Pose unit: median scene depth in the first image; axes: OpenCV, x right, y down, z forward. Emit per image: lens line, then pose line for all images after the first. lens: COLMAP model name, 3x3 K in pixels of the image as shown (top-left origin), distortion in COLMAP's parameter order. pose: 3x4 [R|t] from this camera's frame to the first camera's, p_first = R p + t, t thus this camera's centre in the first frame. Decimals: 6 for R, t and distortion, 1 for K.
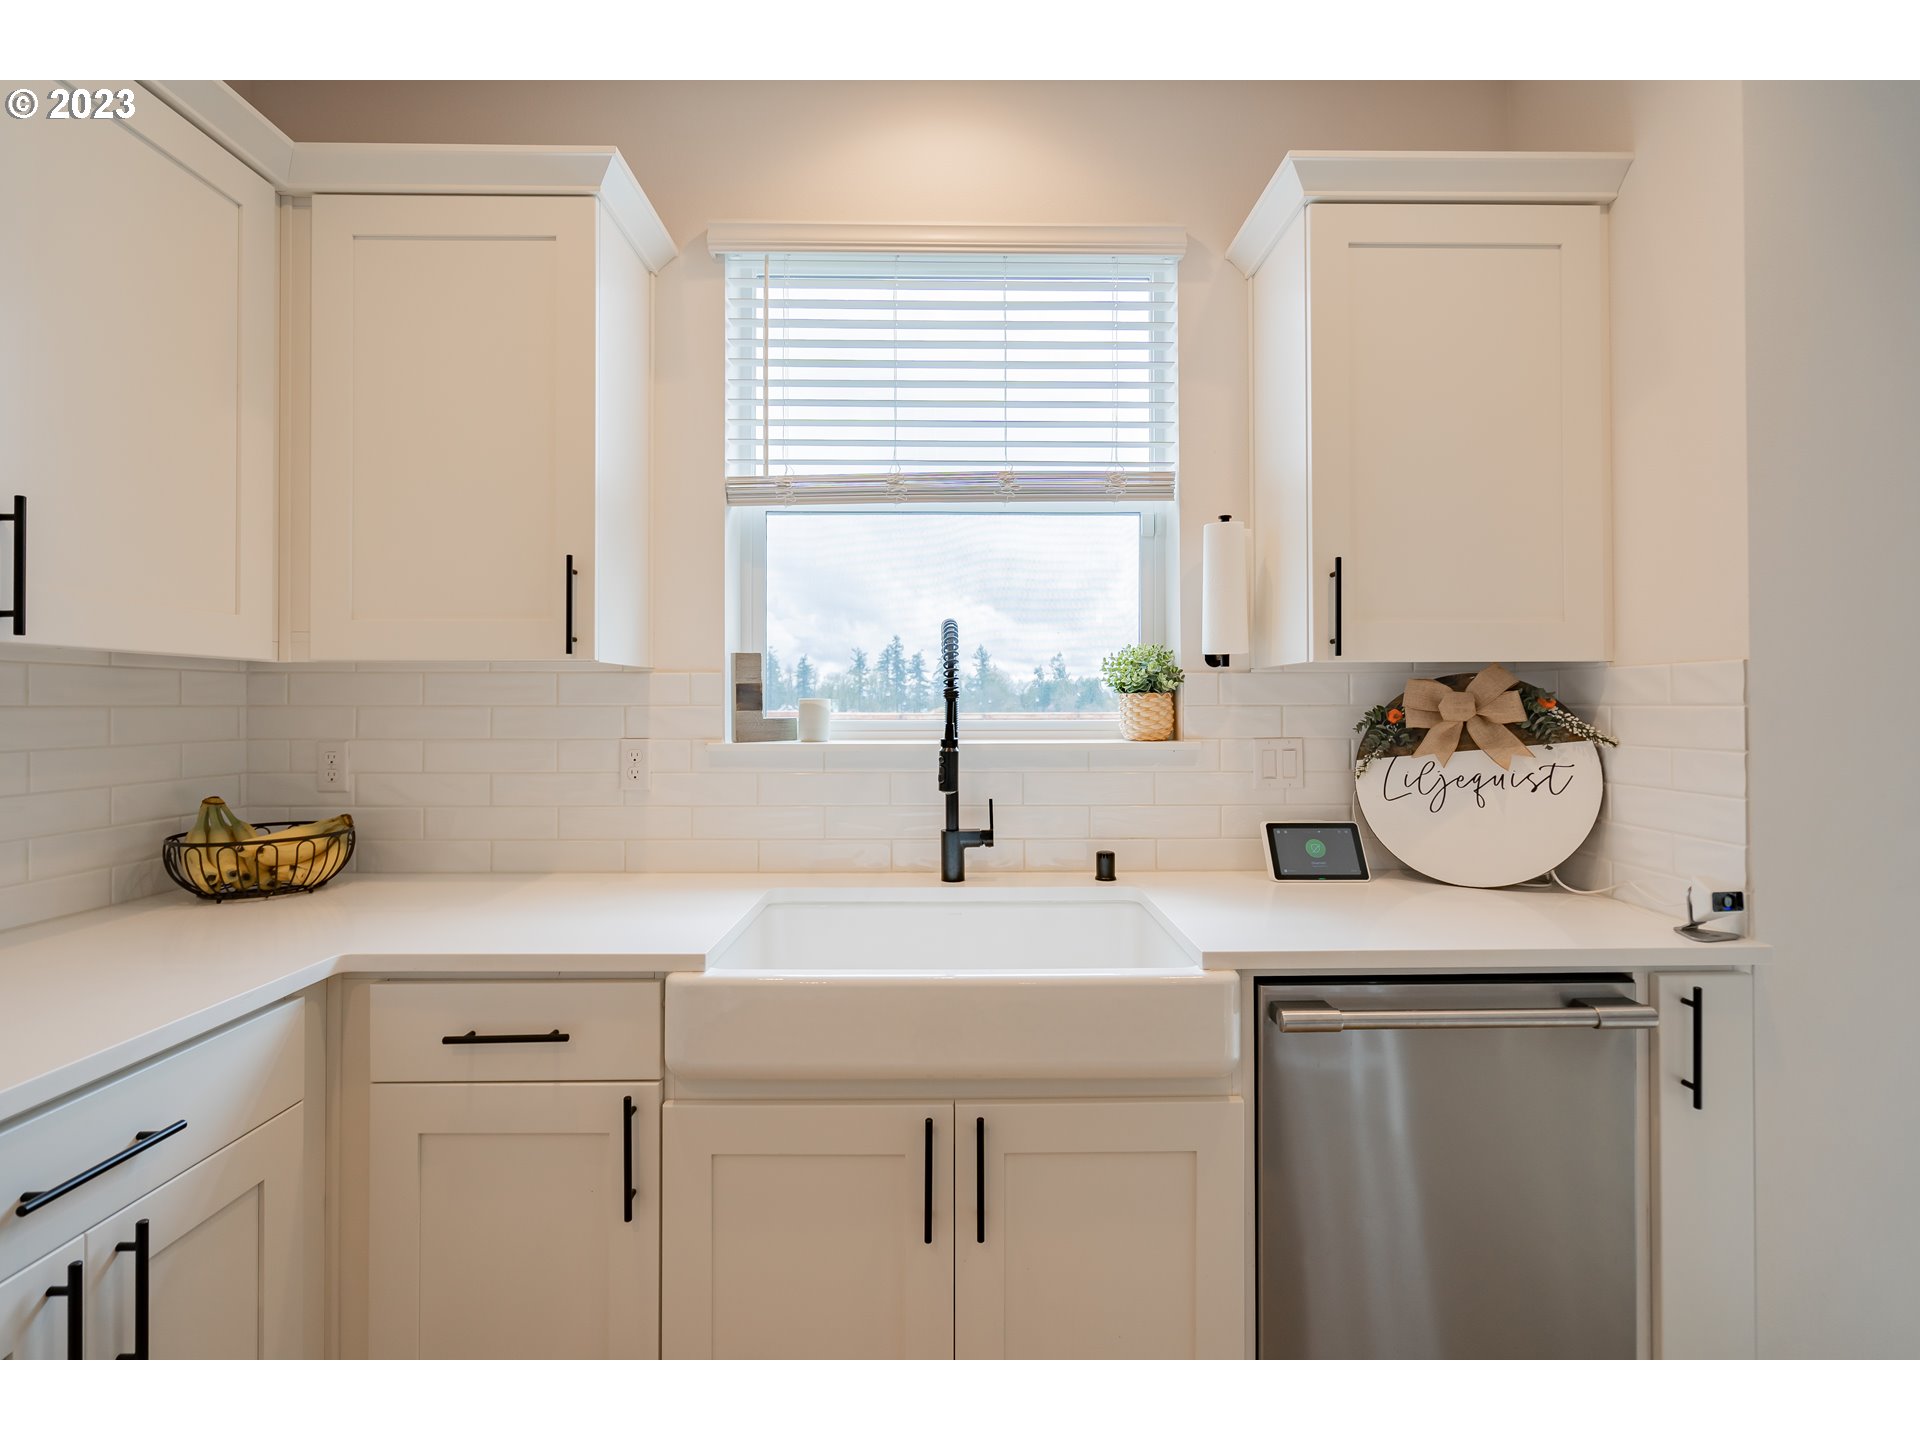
lens RADIAL K [[888.1, 0, 956.5], [0, 888.1, 692.5], [0, 0, 1]] dist [-0.000436, -0.000099]
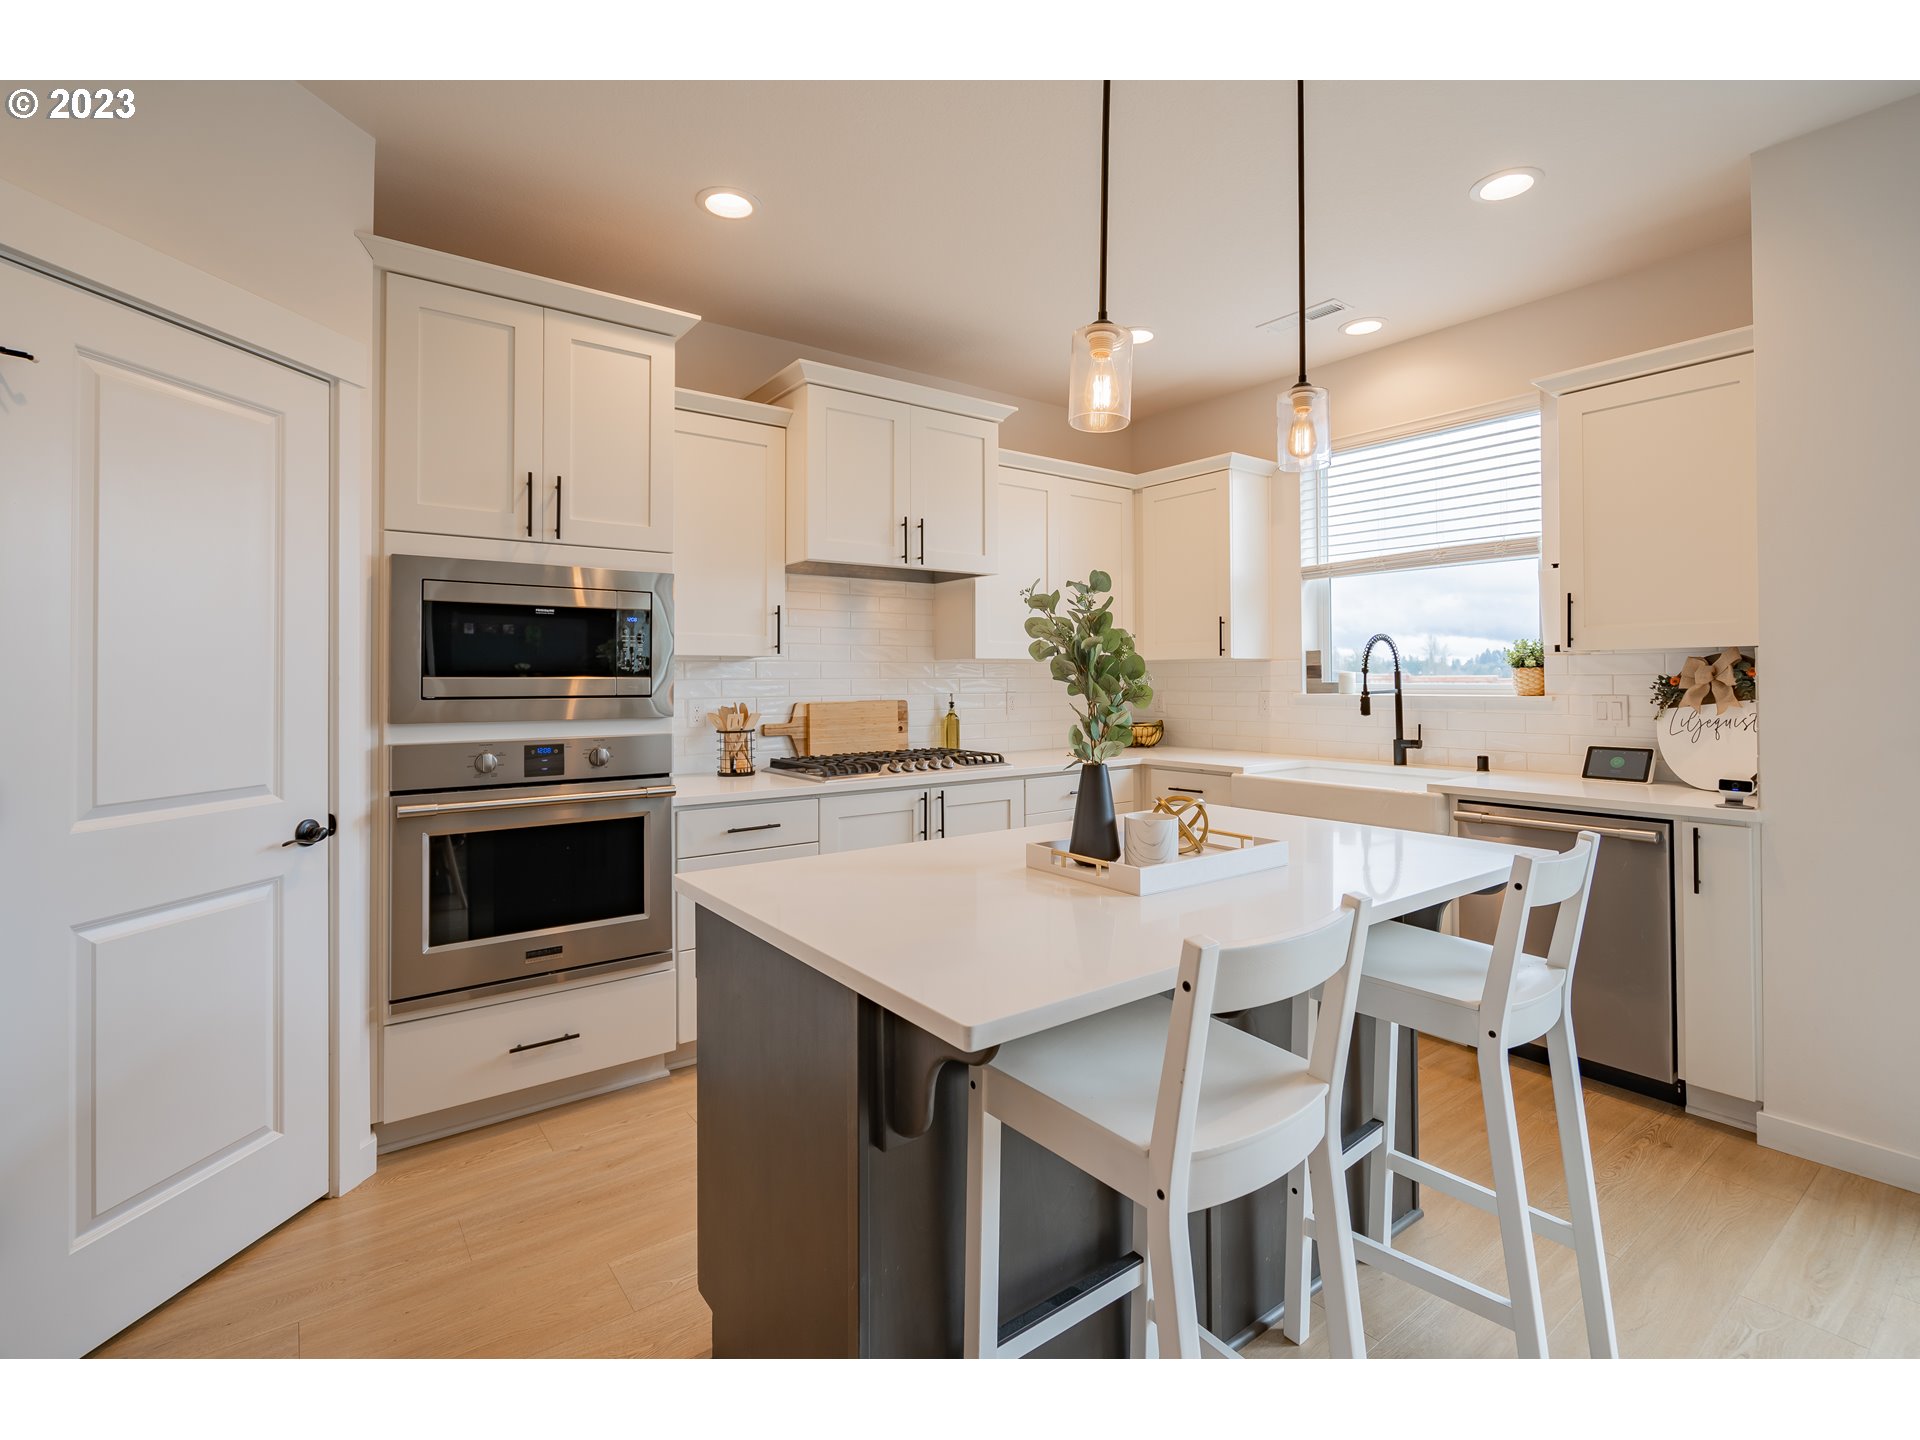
lens RADIAL K [[907.4, 0, 975.9], [0, 907.4, 671.1], [0, 0, 1]] dist [-0.000554, 0.000147]
pose [[0.602876, -0.007386, -0.797801, 1.014361], [0.015279, 0.999881, 0.002289, -0.013907], [0.797689, -0.013570, 0.602916, -0.935245]]
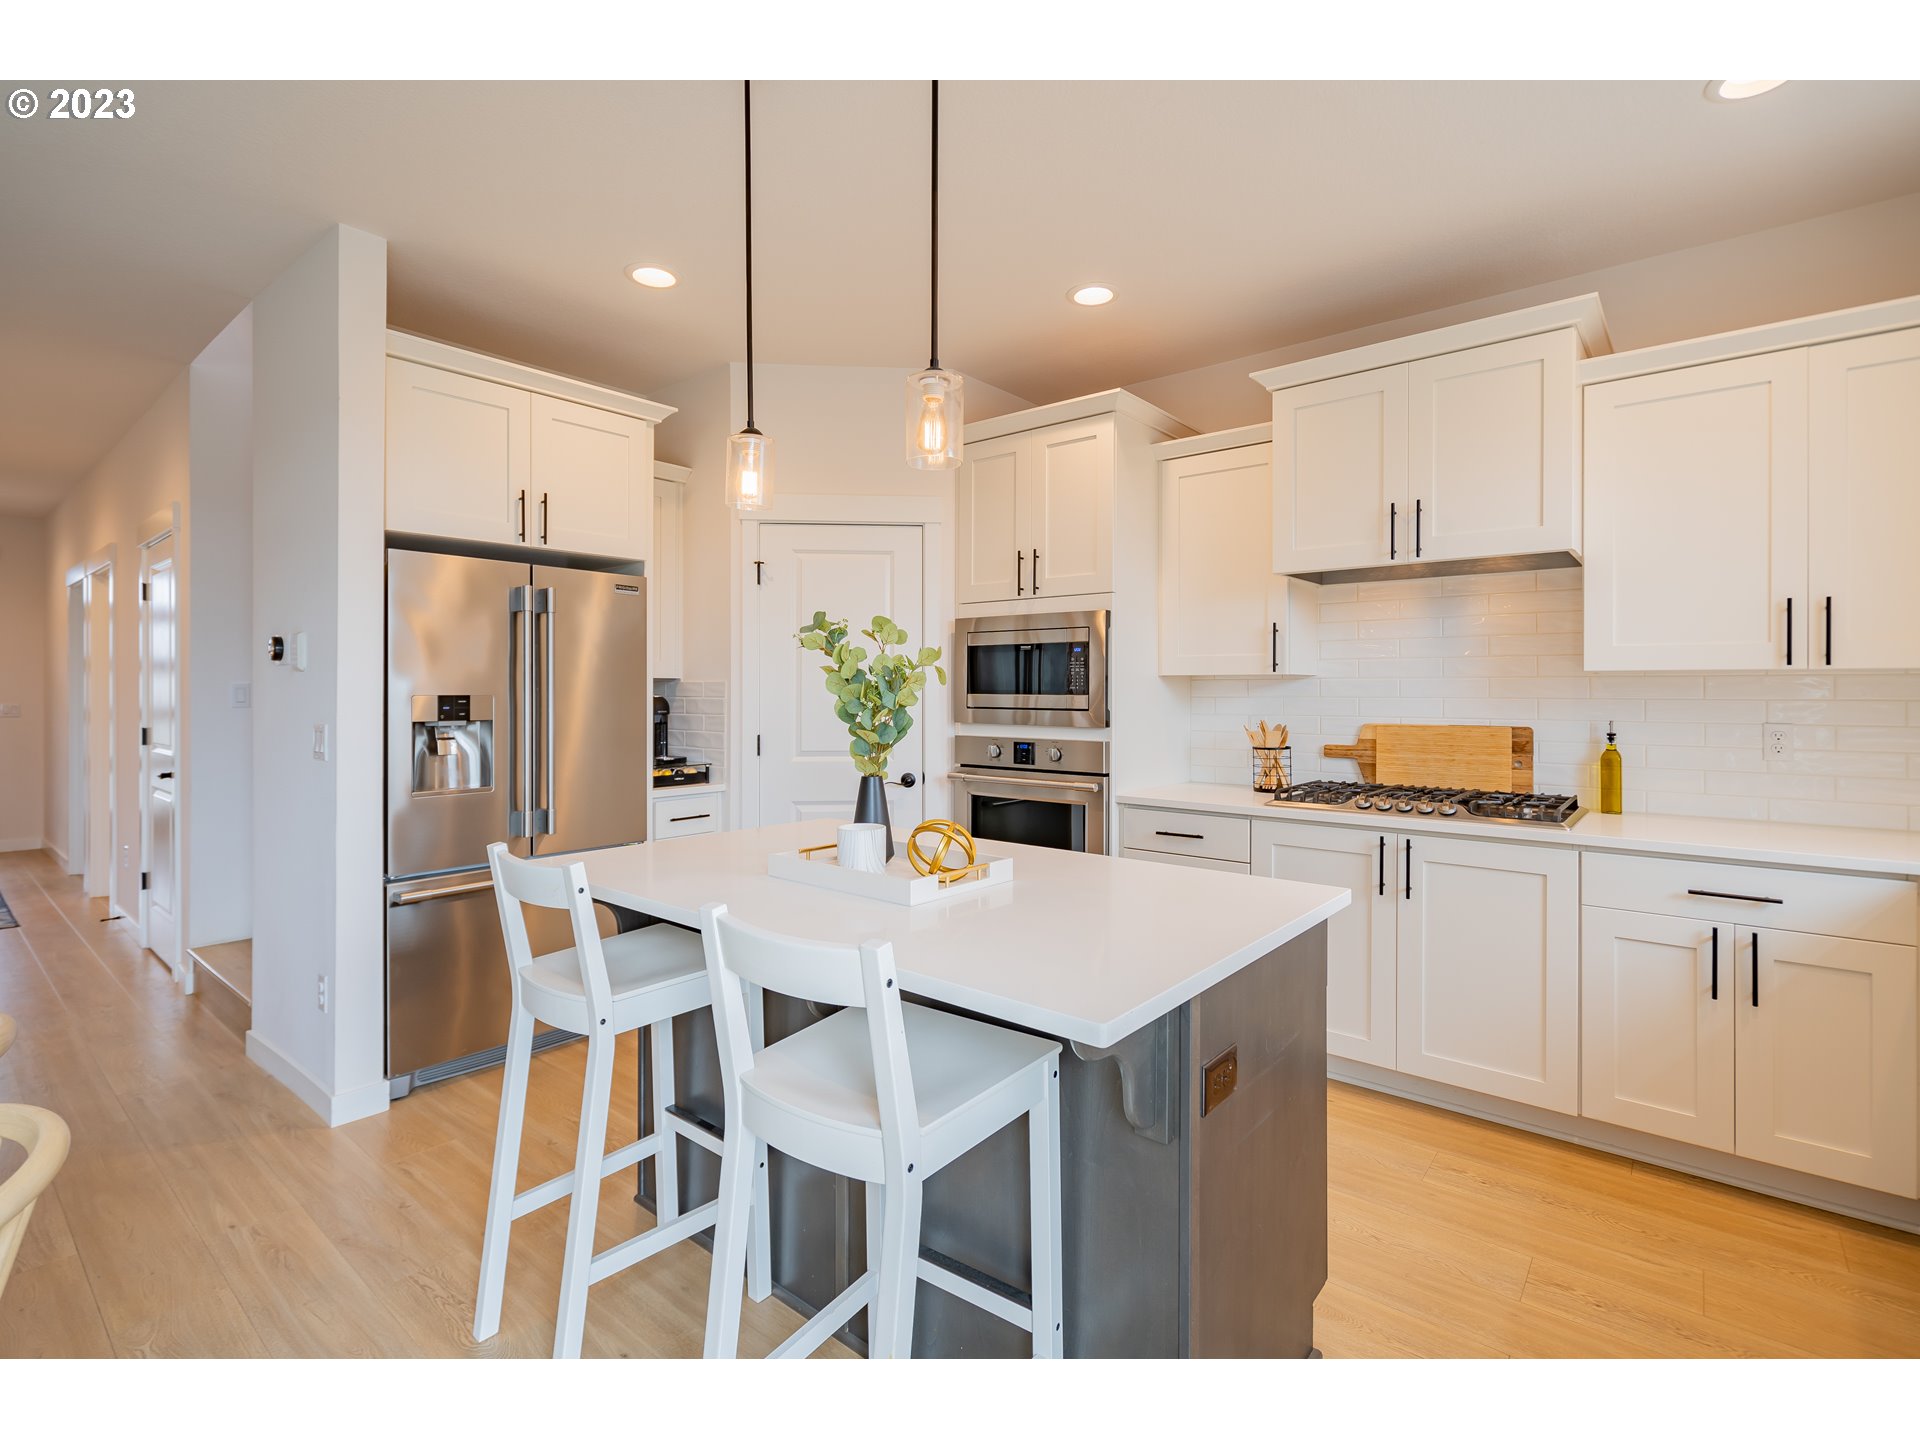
lens RADIAL K [[897.1, 0, 969.8], [0, 897.1, 691.4], [0, 0, 1]] dist [0.000986, 0.000594]
pose [[-0.636943, 0.000625, -0.770911, 1.076098], [0.010173, 0.999919, -0.007594, -0.004668], [0.770844, -0.012680, -0.636898, 0.485703]]
